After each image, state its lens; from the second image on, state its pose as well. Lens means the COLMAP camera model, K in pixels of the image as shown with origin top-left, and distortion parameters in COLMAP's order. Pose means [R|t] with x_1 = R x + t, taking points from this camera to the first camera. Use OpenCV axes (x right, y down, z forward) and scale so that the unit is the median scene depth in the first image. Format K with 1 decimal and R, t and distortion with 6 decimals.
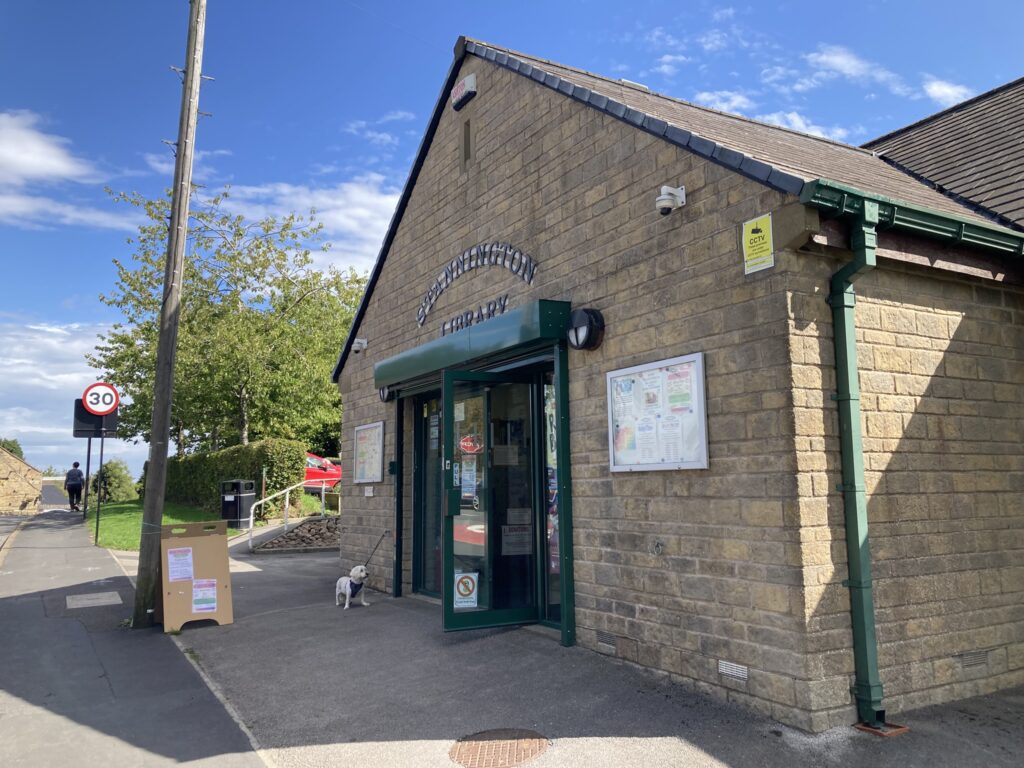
lens RADIAL K [[805.3, 0, 512.0], [0, 805.3, 384.0], [0, 0, 1]] dist [0.043539, -0.048064]
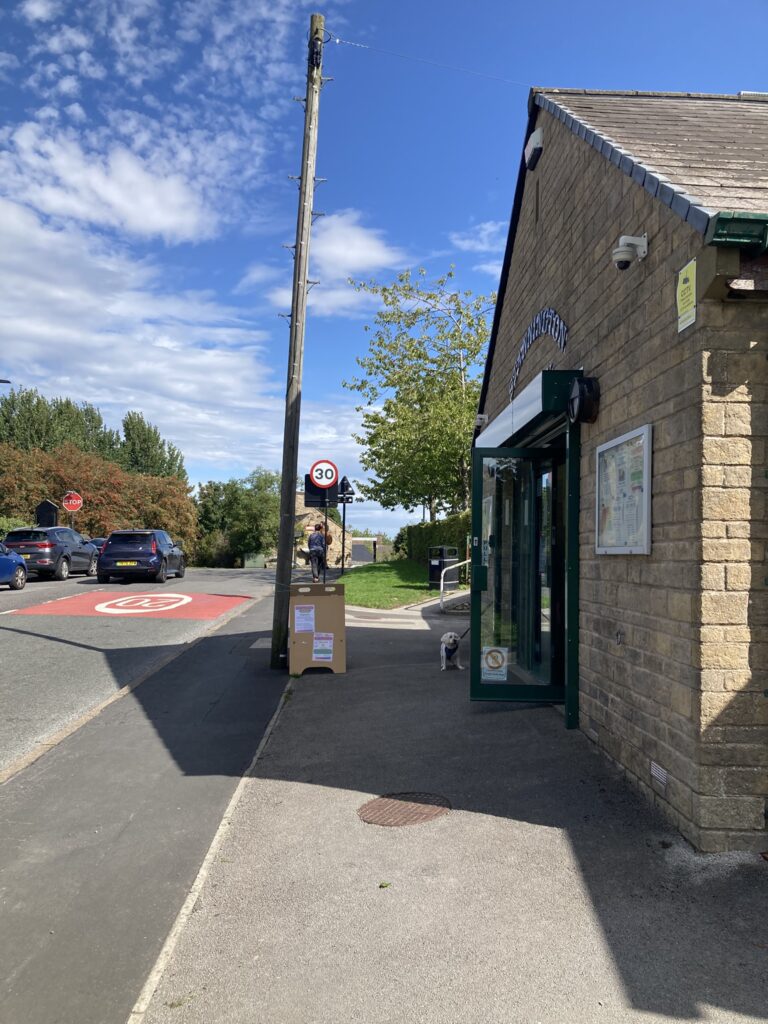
lens RADIAL K [[805.3, 0, 412.0], [0, 805.3, 527.1], [0, 0, 1]] dist [0.043539, -0.048064]
pose [[0.895255, 0.016455, -0.445250, 0.440263], [0.025291, 0.995830, 0.087654, -0.012093], [0.444836, -0.089733, 0.891105, 0.086257]]
